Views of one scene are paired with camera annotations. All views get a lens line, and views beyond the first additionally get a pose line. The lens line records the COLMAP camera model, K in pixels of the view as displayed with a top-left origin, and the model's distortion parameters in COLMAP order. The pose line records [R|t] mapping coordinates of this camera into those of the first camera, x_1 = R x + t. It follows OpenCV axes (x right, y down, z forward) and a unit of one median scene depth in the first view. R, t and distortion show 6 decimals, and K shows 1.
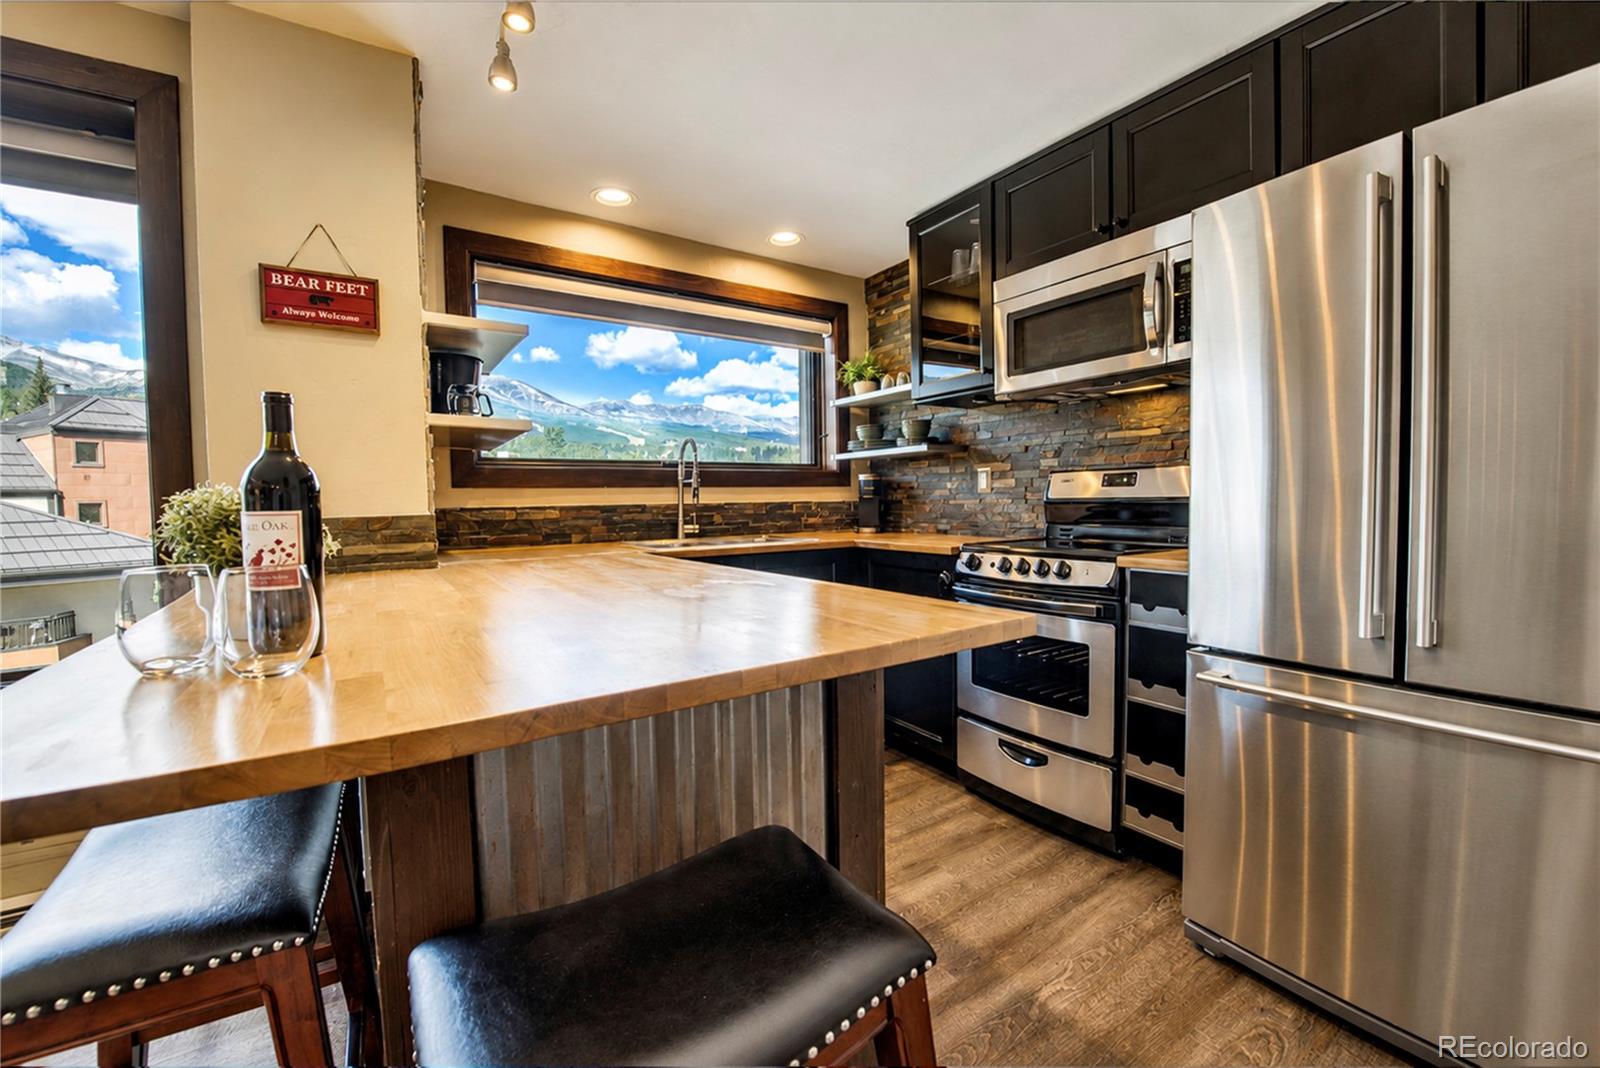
lens RADIAL K [[633.5, 0, 793.7], [0, 633.5, 530.7], [0, 0, 1]] dist [-0.012775, -0.000178]
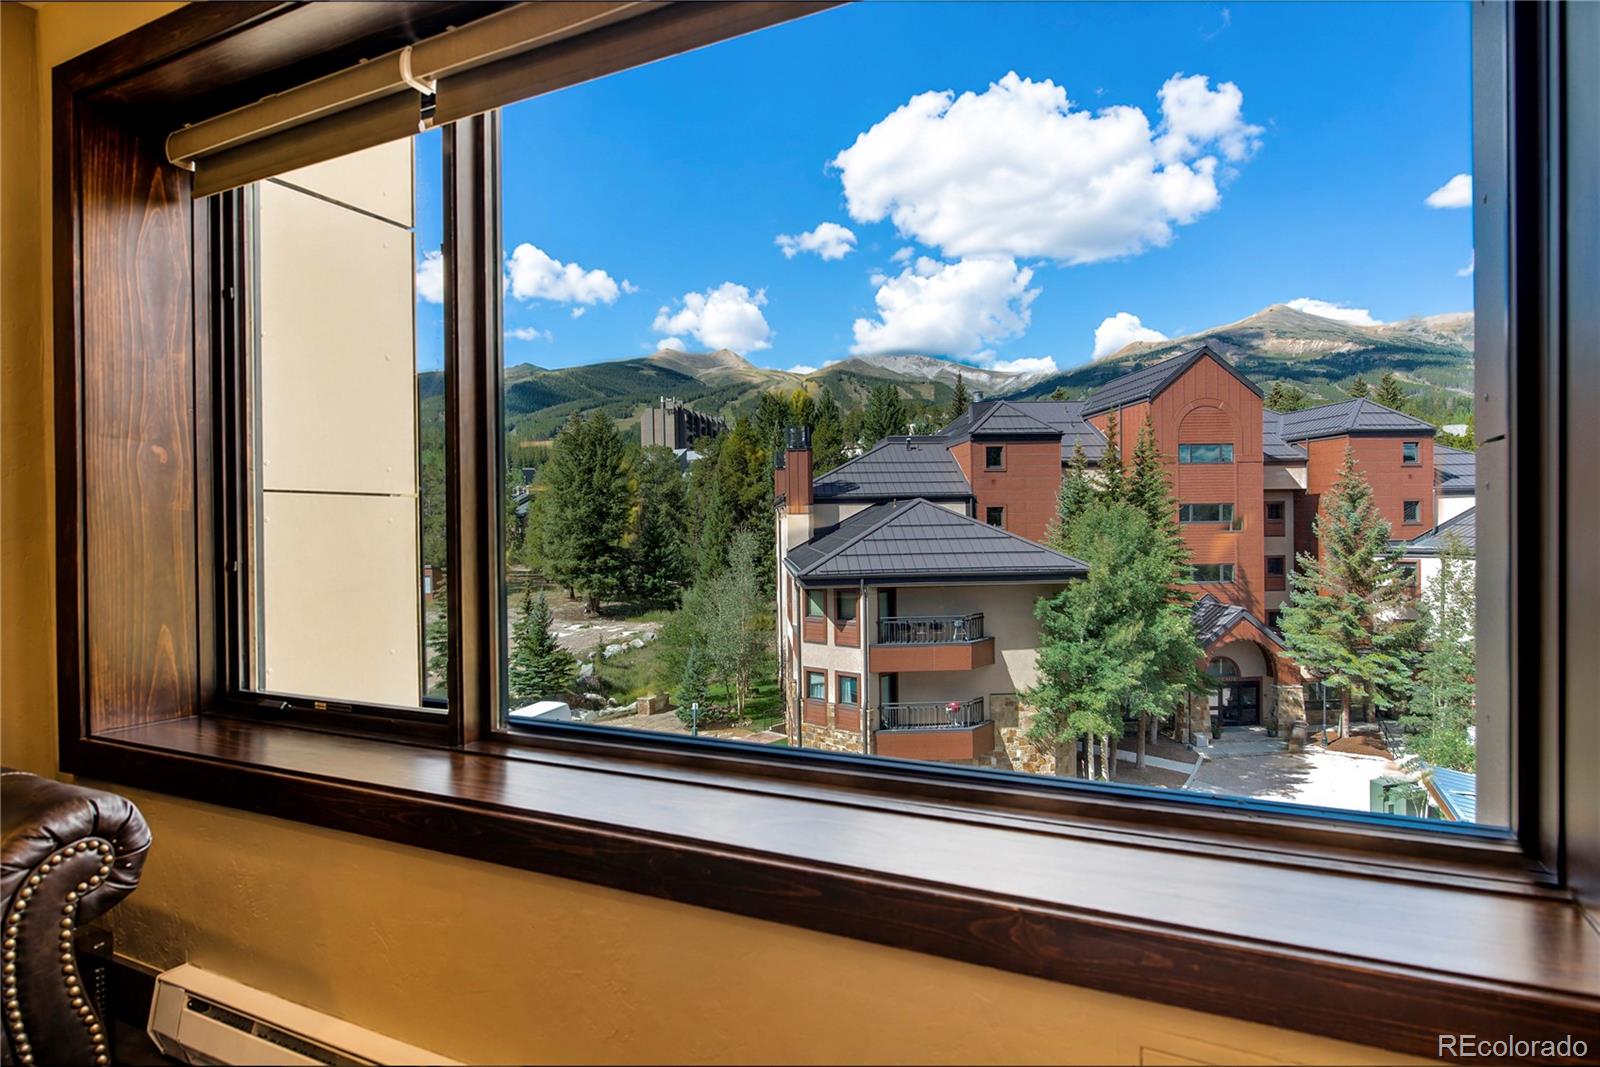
lens RADIAL K [[882.3, 0, 769.9], [0, 882.3, 534.3], [0, 0, 1]] dist [0.004149, 0.000374]
pose [[0.467995, 0.024014, -0.883405, -0.552560], [-0.034691, 0.999359, 0.008787, -0.001438], [0.883050, 0.026534, 0.468528, 0.177412]]
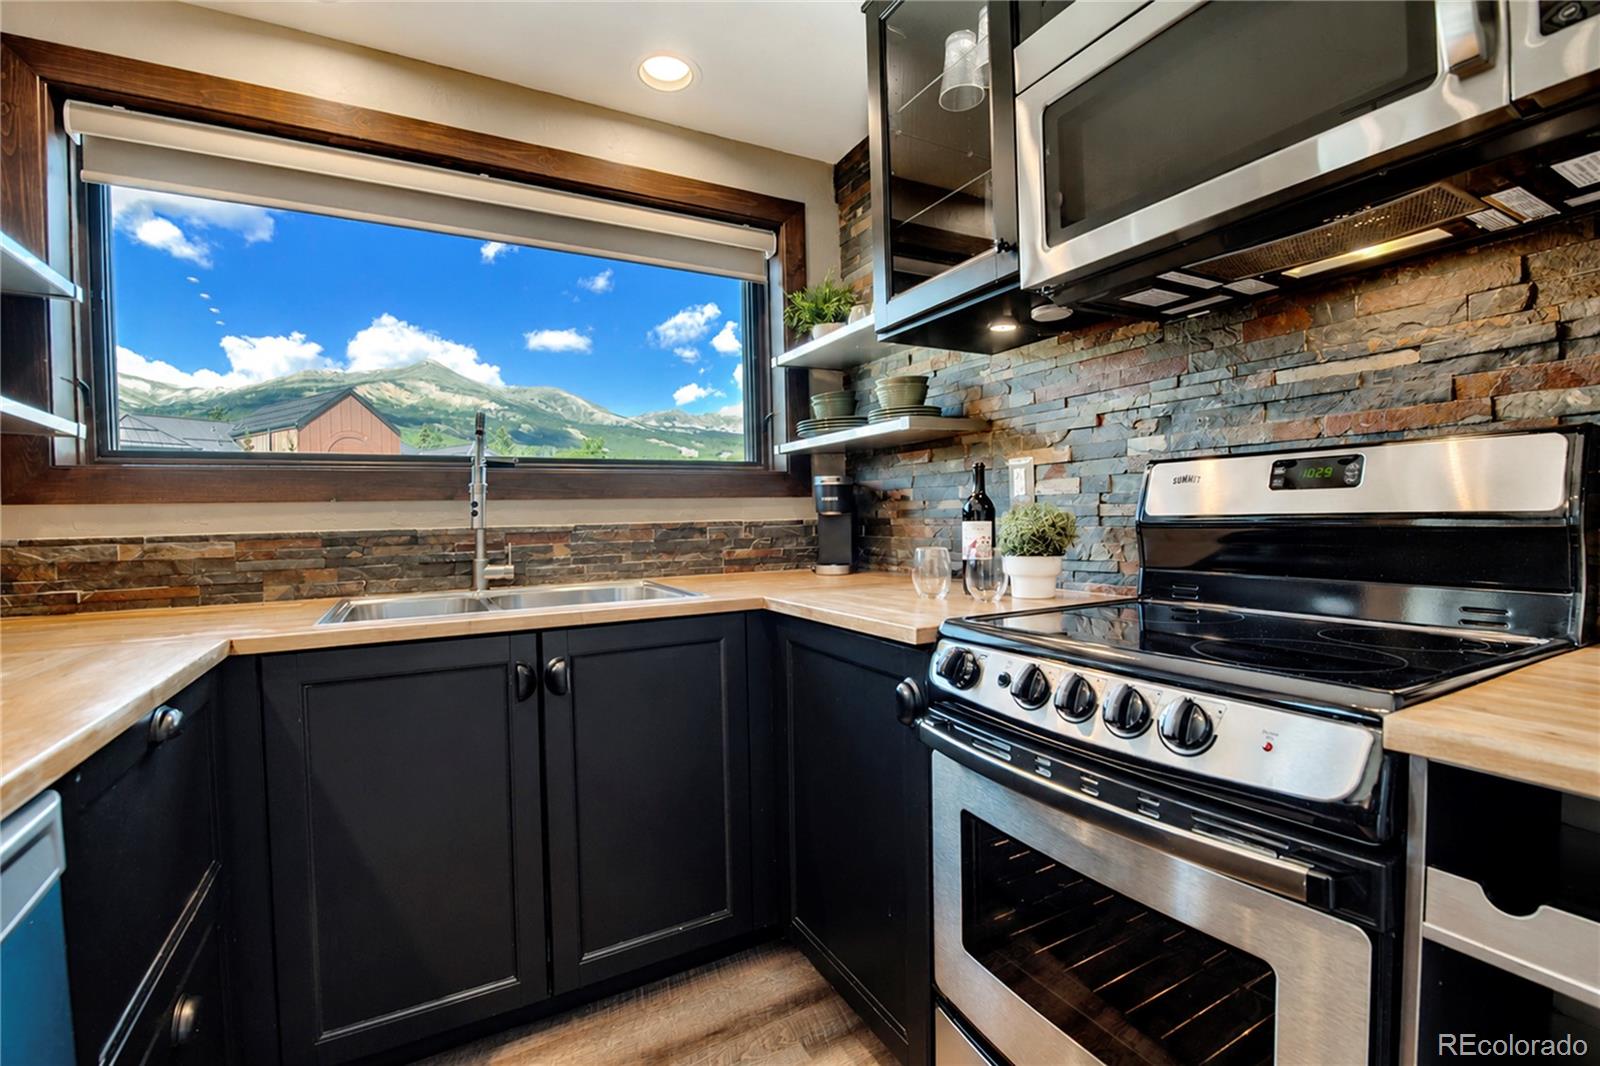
lens RADIAL K [[693.0, 0, 791.7], [0, 693.0, 537.4], [0, 0, 1]] dist [-0.020514, 0.000017]
pose [[0.995916, -0.003135, -0.090225, 0.174098], [0.001612, 0.999855, -0.016944, -0.024986], [0.090265, 0.016729, 0.995777, 0.432570]]
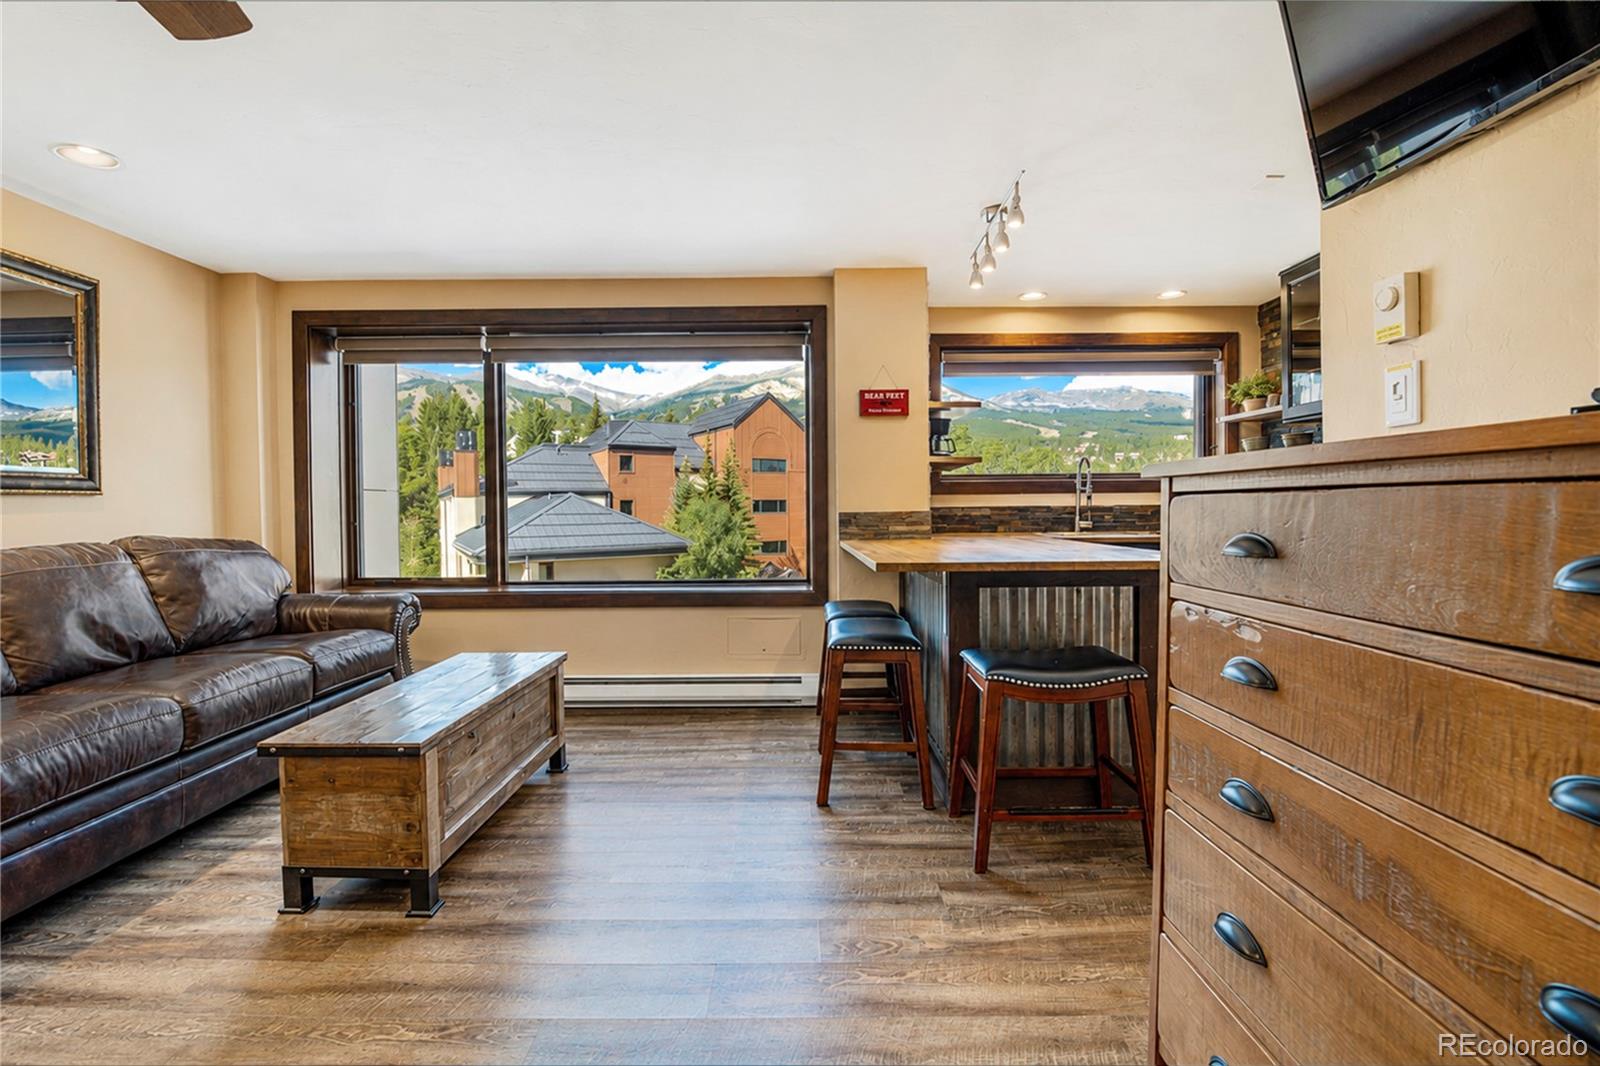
lens RADIAL K [[695.7, 0, 795.4], [0, 695.7, 513.1], [0, 0, 1]] dist [-0.018183, -0.000058]
pose [[0.829972, 0.015346, -0.557594, 0.157496], [-0.031963, 0.999287, -0.020075, 0.023987], [0.556889, 0.034484, 0.829871, -0.599483]]
